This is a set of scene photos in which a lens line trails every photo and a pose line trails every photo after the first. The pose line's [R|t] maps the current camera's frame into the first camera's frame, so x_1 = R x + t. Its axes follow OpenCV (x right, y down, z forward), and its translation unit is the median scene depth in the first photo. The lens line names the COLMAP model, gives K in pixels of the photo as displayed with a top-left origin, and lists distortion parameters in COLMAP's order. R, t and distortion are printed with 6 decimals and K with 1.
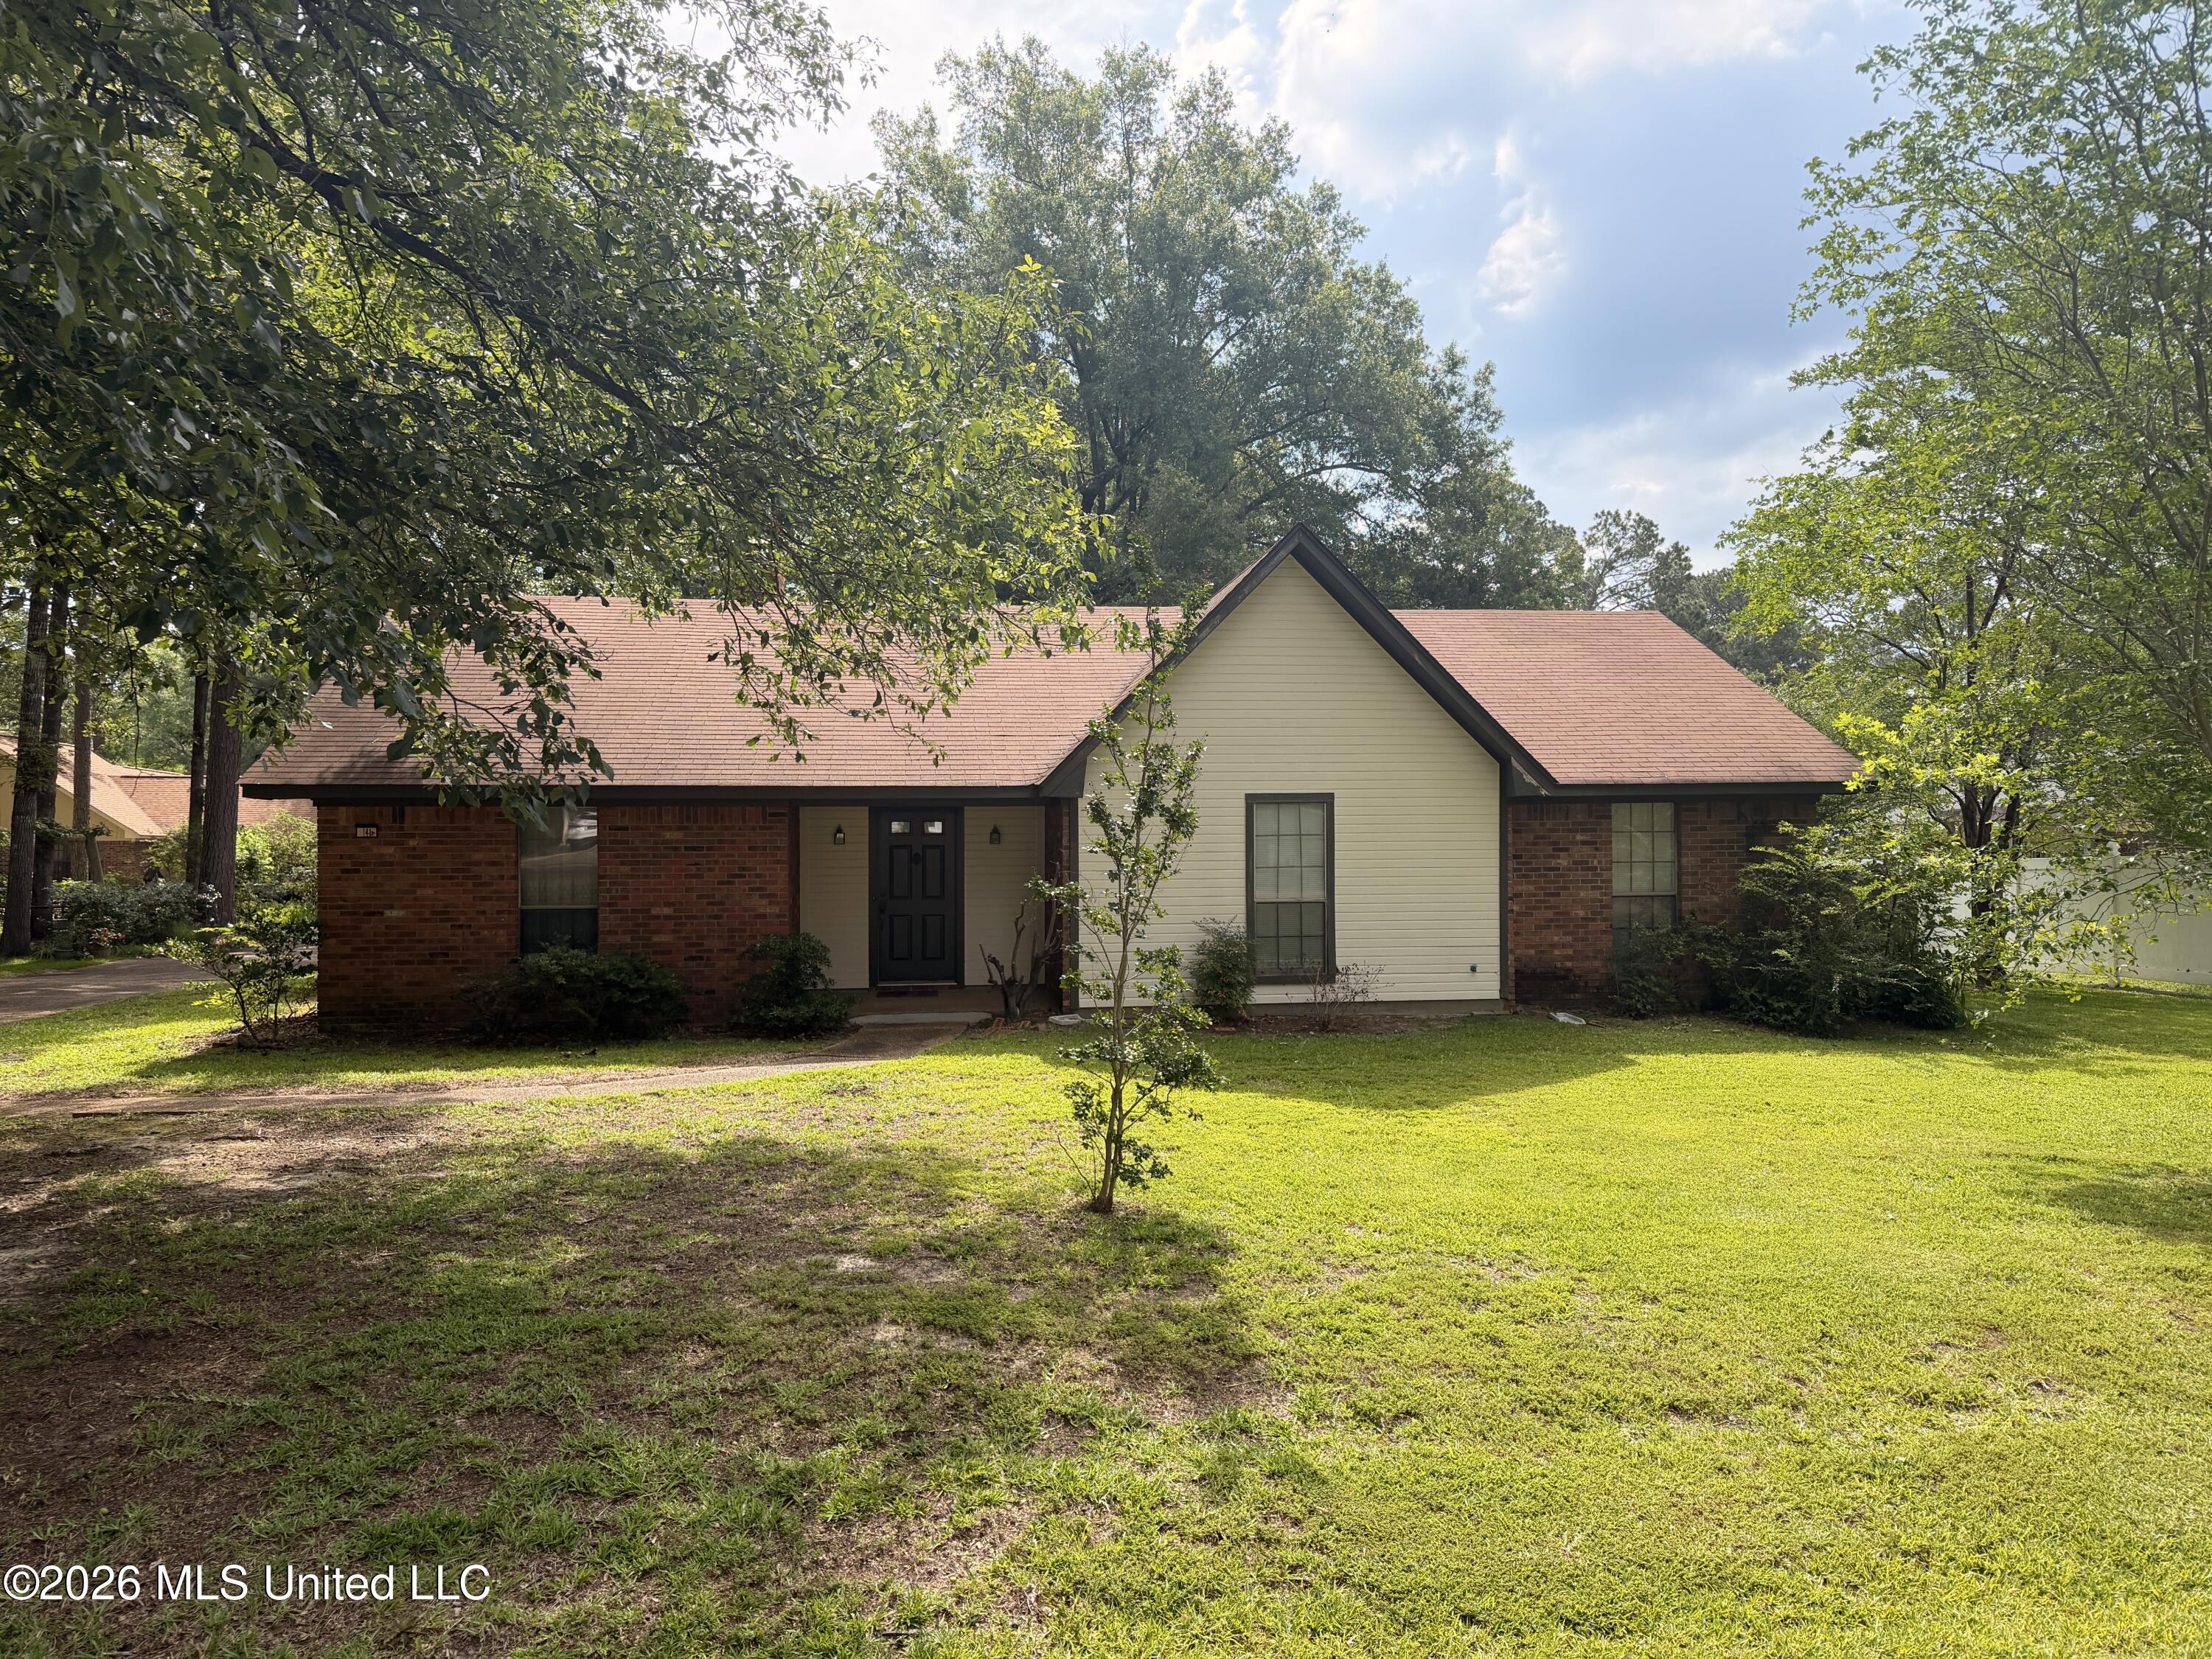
lens RADIAL K [[1556.7, 0, 1095.0], [0, 1556.7, 844.3], [0, 0, 1]] dist [0.020486, -0.025330]
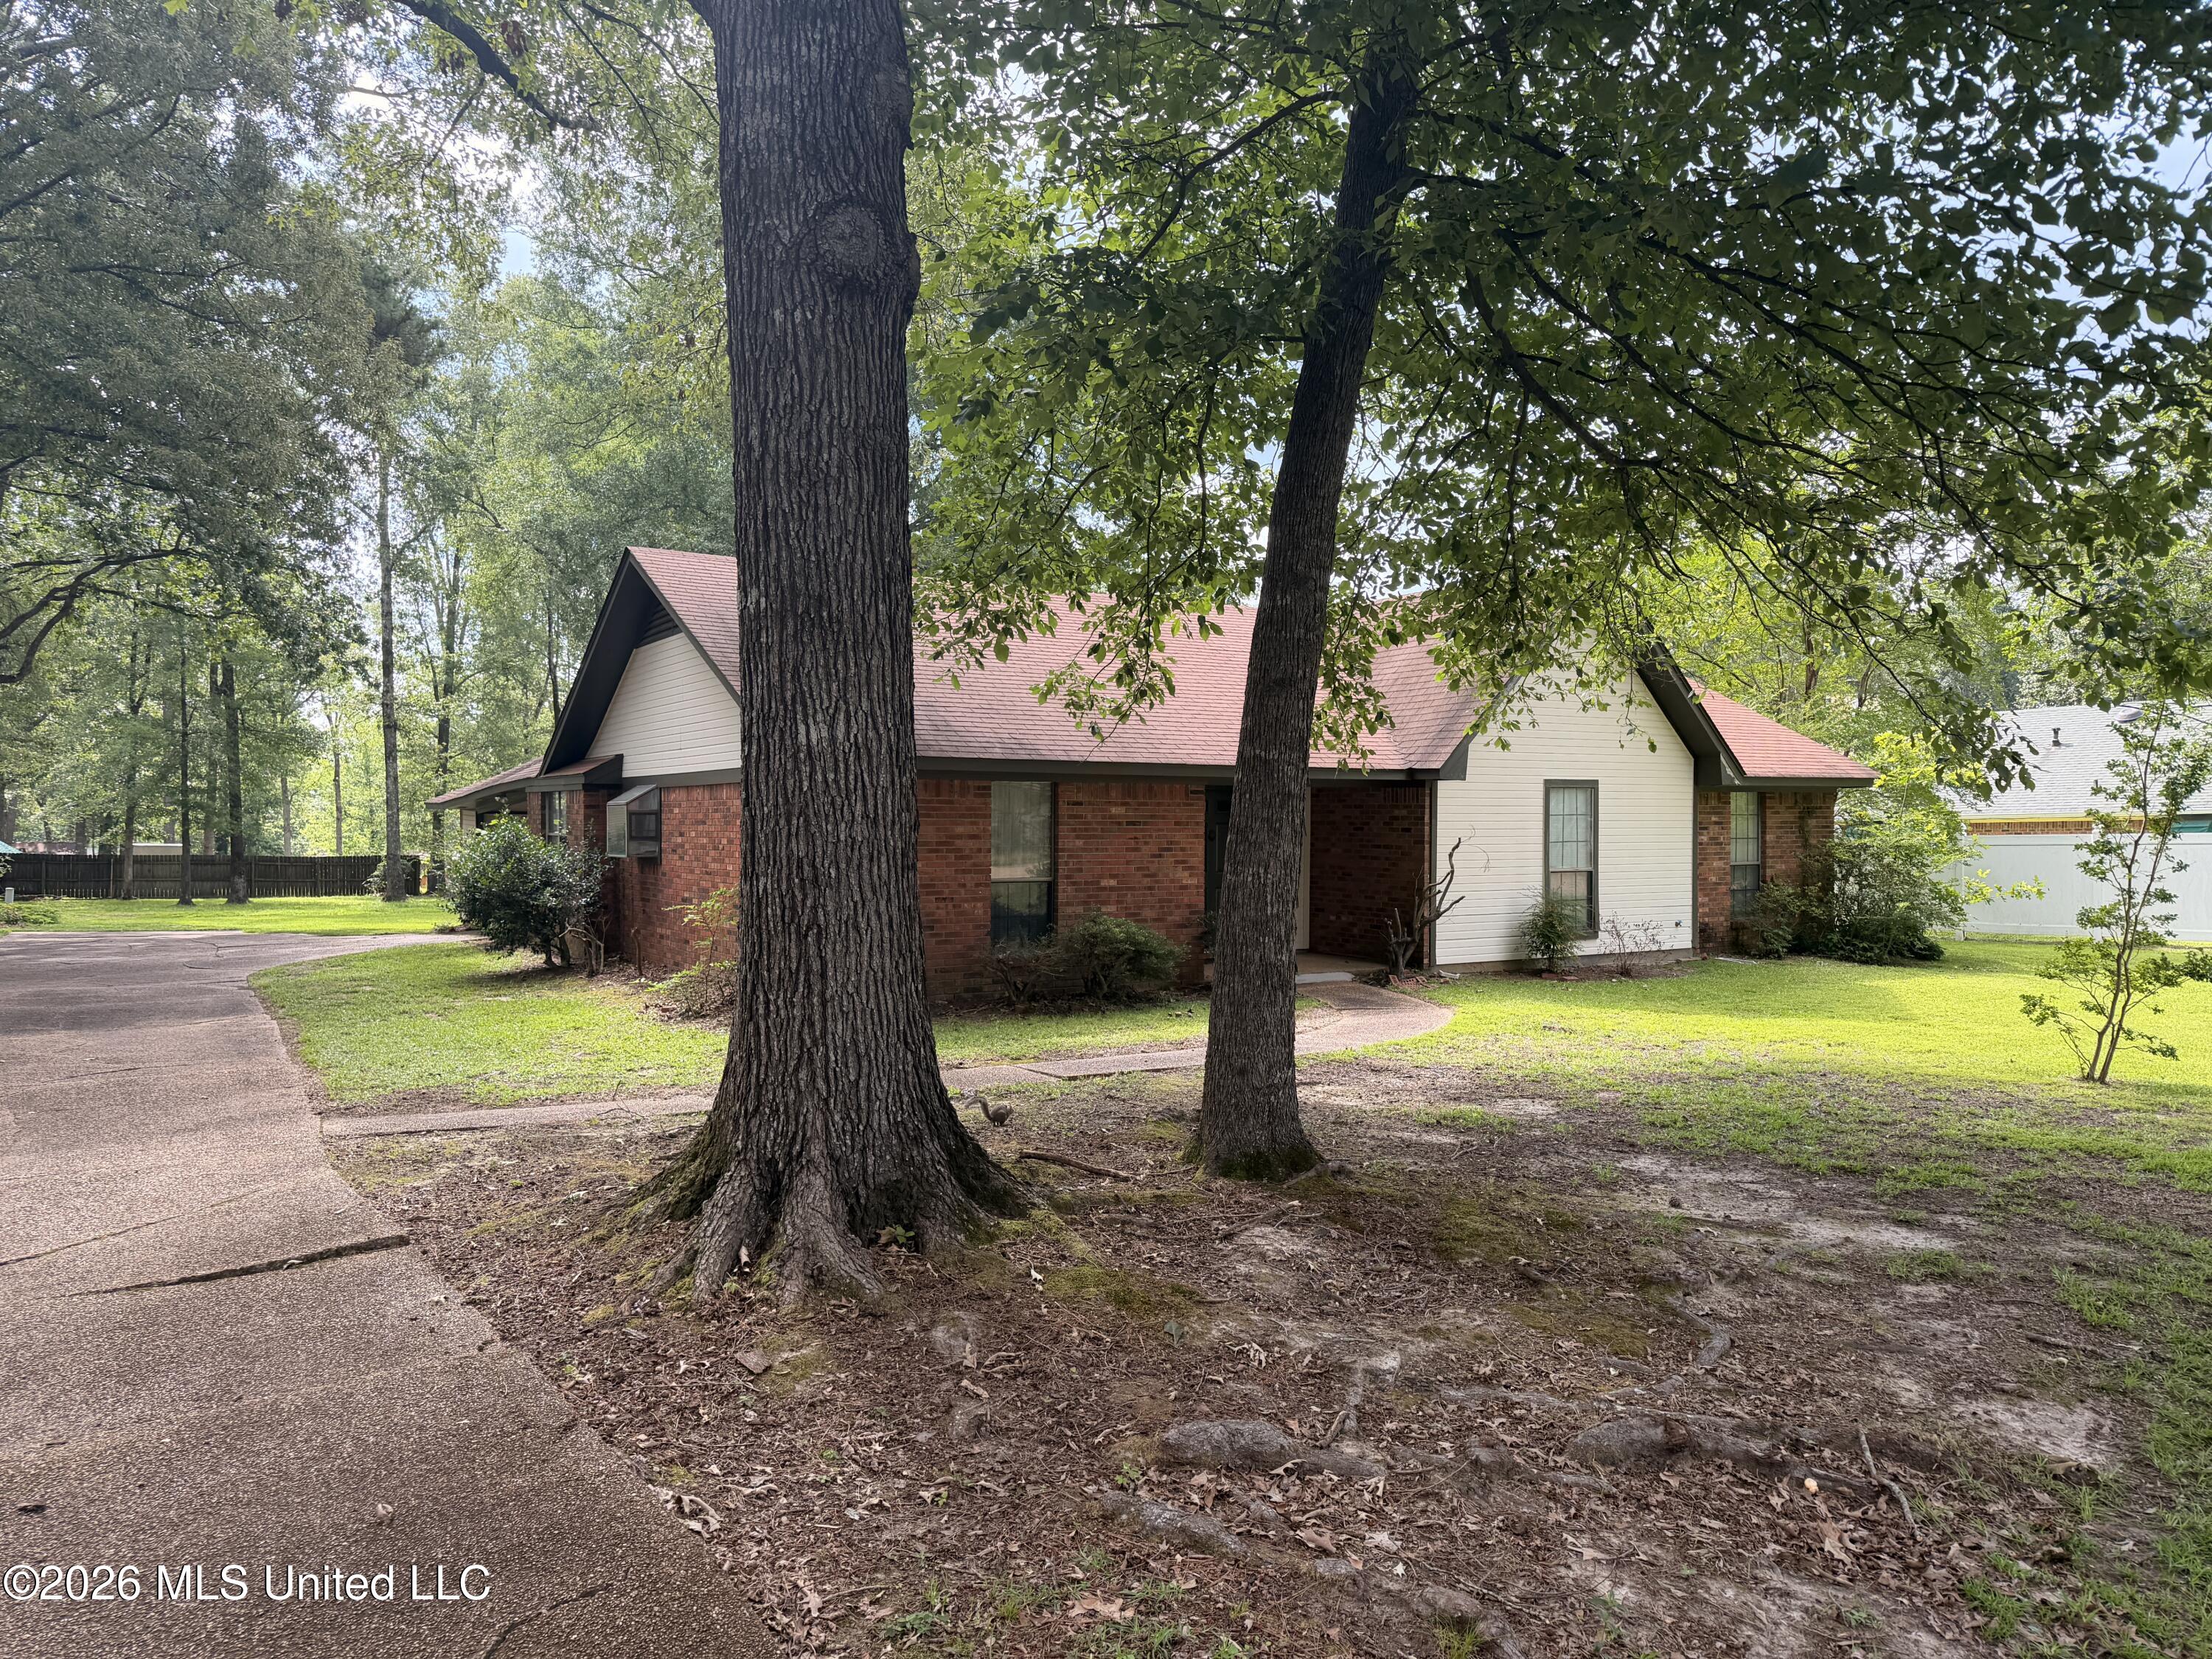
lens RADIAL K [[1556.7, 0, 1106.6], [0, 1556.7, 835.5], [0, 0, 1]] dist [0.020486, -0.025330]
pose [[0.916515, 0.002524, 0.399993, -0.680475], [-0.003147, 0.999995, 0.000901, 0.009932], [-0.399988, -0.002085, 0.916518, 0.041207]]
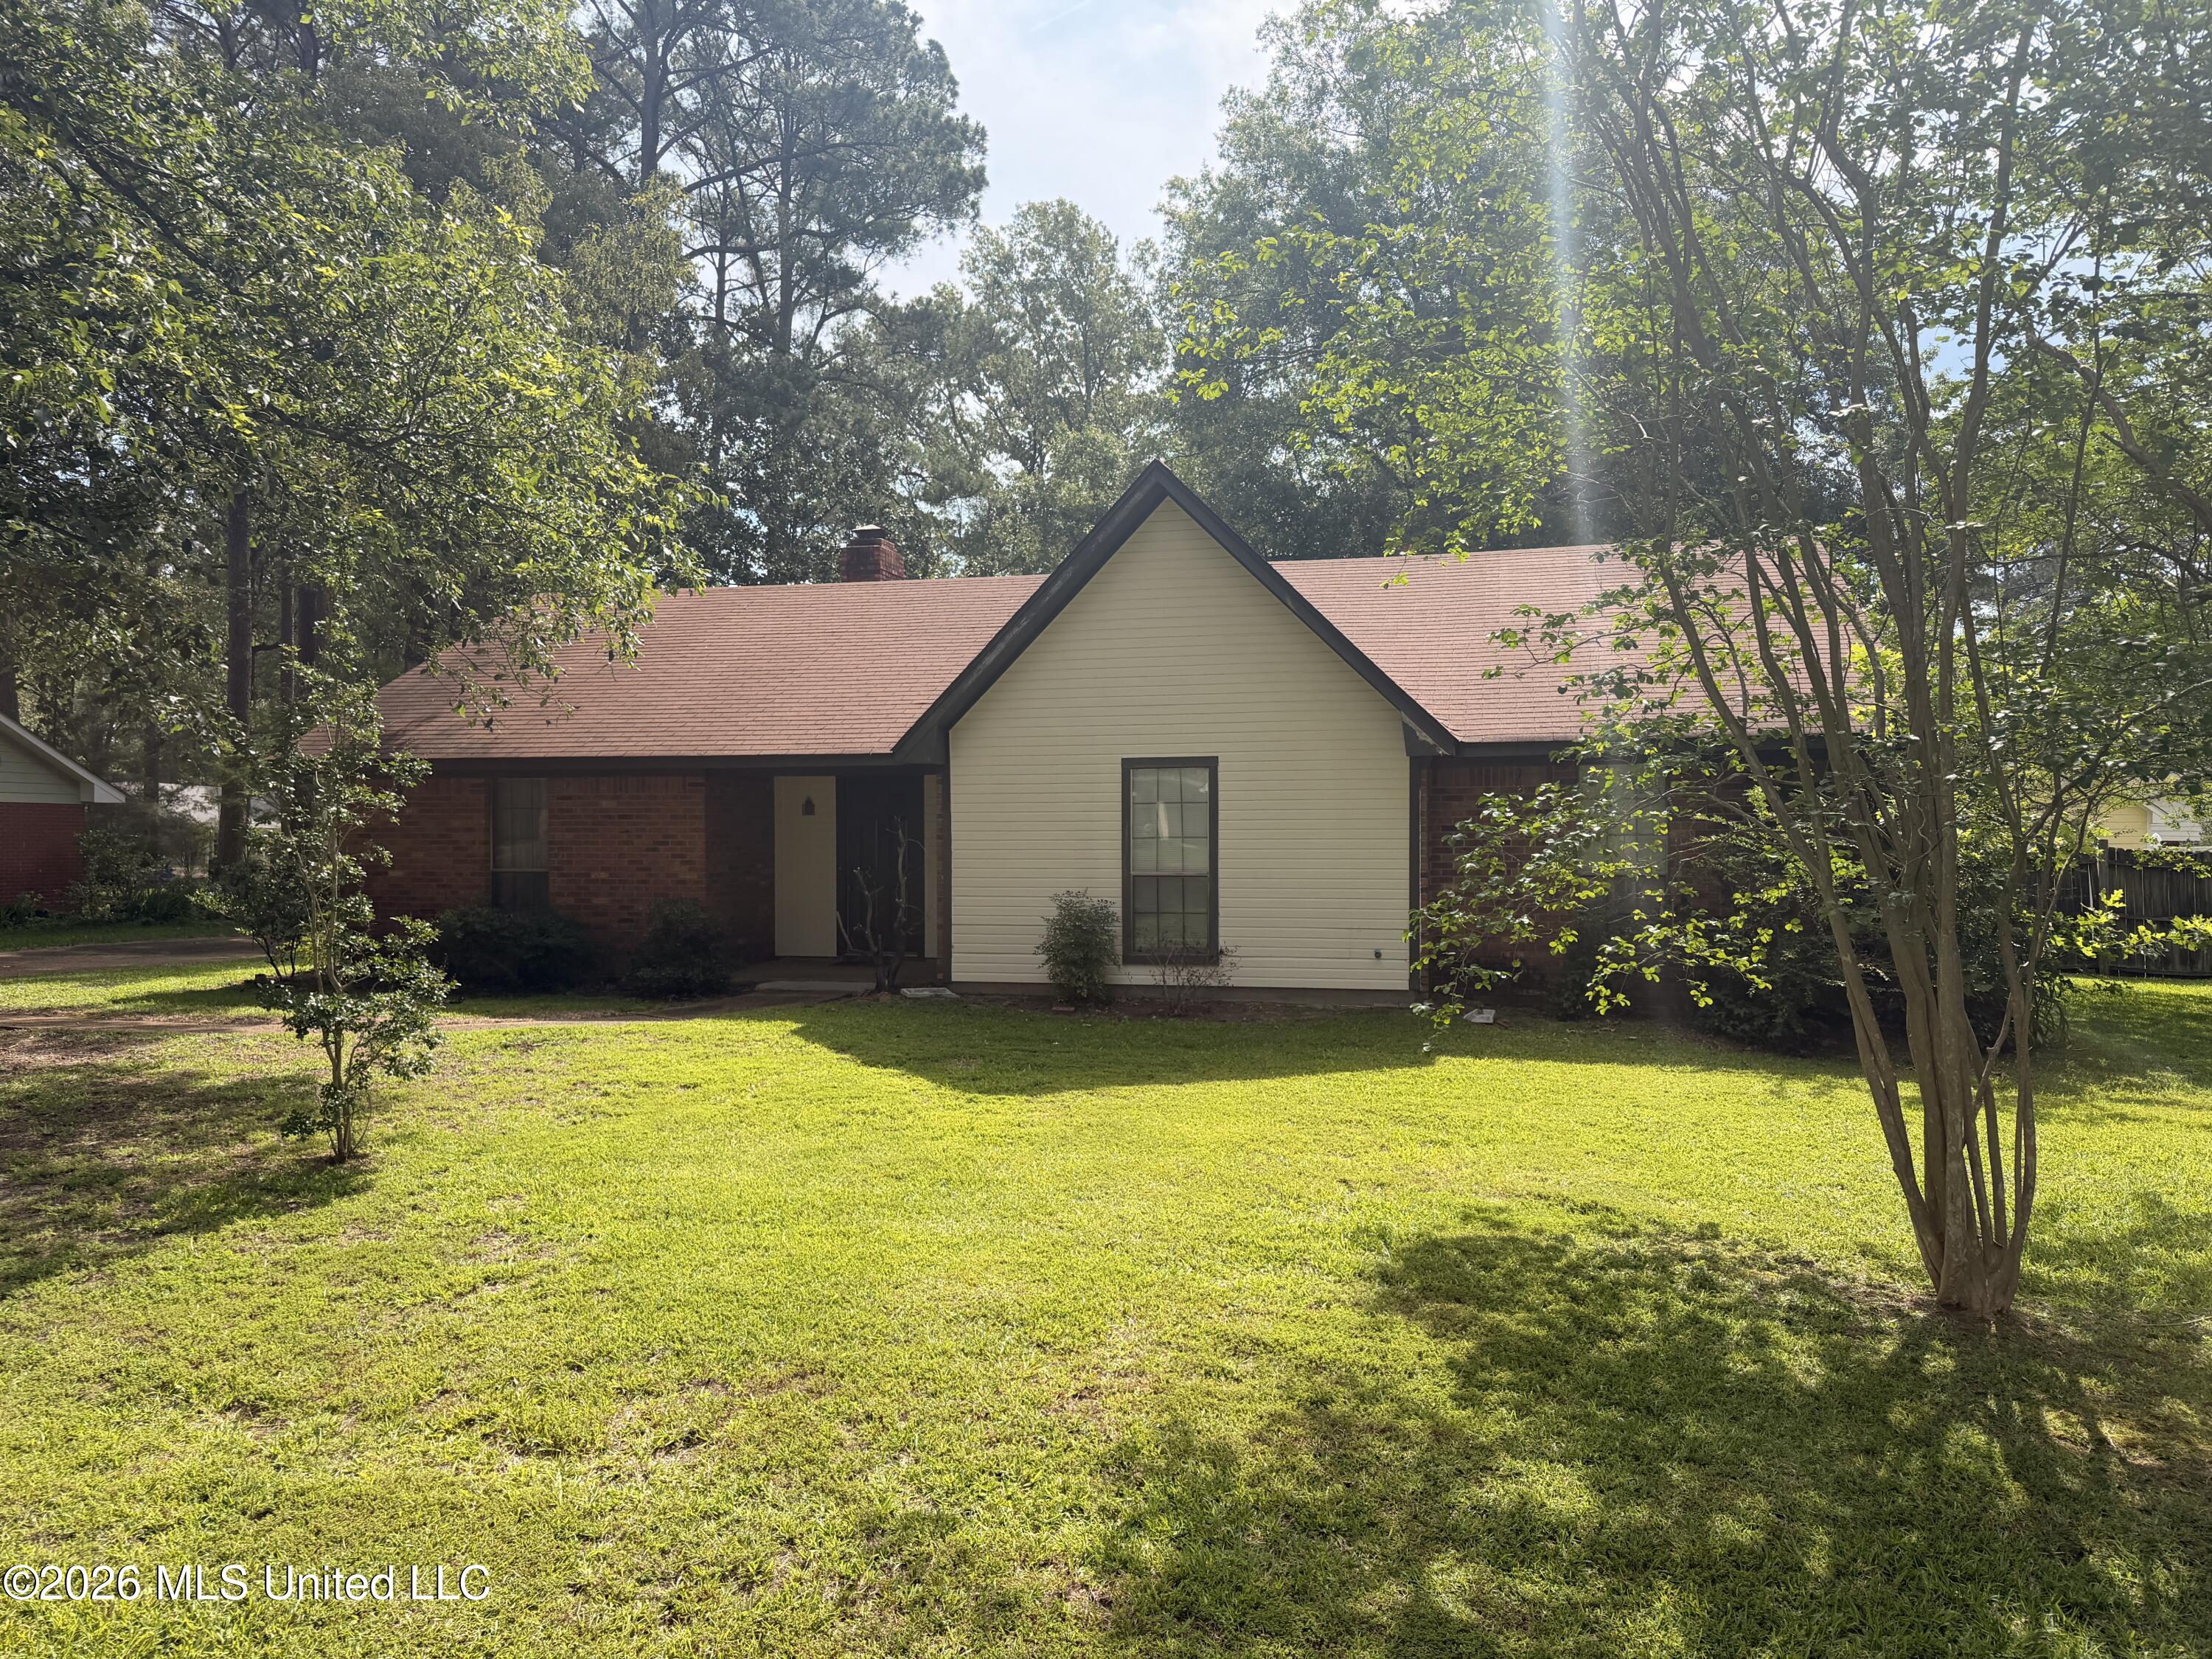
lens RADIAL K [[1556.7, 0, 1106.9], [0, 1556.7, 838.6], [0, 0, 1]] dist [0.020486, -0.025330]
pose [[0.930719, 0.005223, -0.365698, 0.425531], [-0.004346, 0.999985, 0.003220, 0.012717], [0.365709, -0.001408, 0.930728, 0.129987]]
